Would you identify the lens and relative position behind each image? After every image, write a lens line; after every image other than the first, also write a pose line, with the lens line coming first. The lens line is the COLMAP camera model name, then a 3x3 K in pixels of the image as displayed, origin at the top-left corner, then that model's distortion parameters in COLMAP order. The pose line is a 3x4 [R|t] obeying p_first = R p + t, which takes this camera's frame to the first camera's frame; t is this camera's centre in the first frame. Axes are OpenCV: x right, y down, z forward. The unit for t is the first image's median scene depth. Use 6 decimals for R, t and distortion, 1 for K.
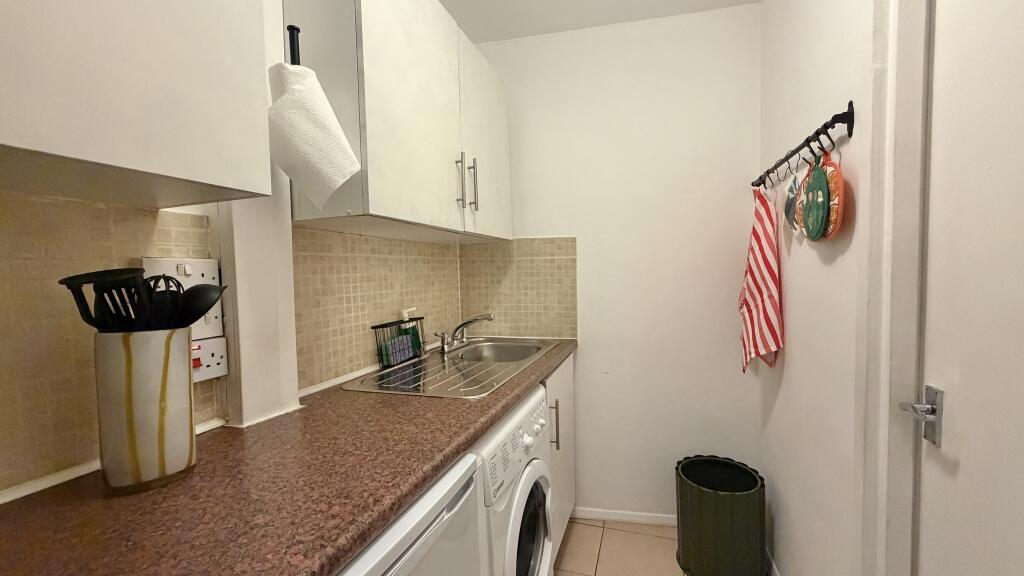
lens RADIAL K [[409.5, 0, 509.3], [0, 409.5, 288.9], [0, 0, 1]] dist [0.001780, 0.000021]
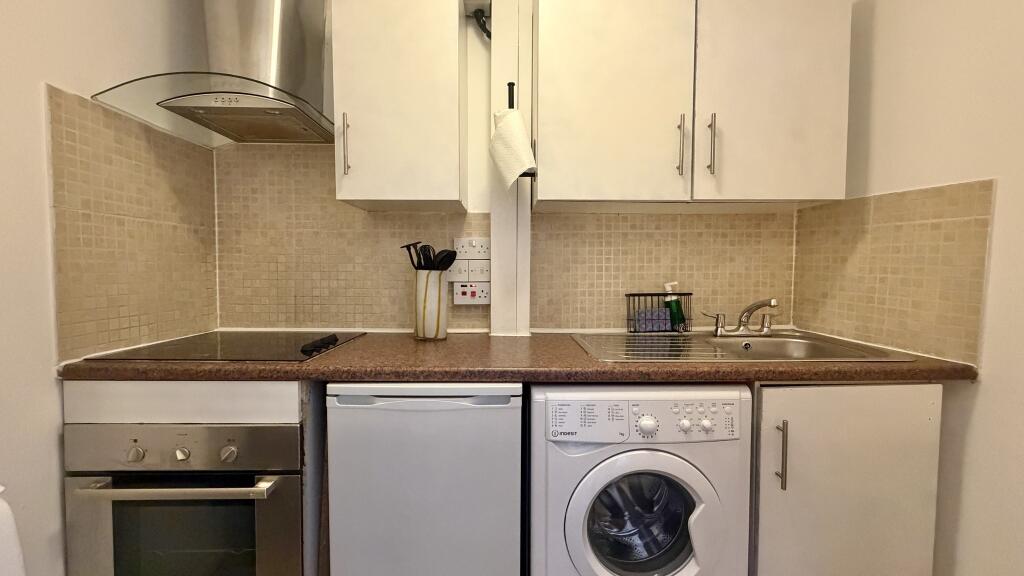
lens RADIAL K [[409.5, 0, 509.3], [0, 409.5, 288.9], [0, 0, 1]] dist [0.001780, 0.000021]
pose [[0.359861, 0.086051, -0.929029, 0.551084], [-0.045900, 0.996165, 0.074490, 0.007133], [0.931876, 0.015836, 0.362431, 0.261021]]
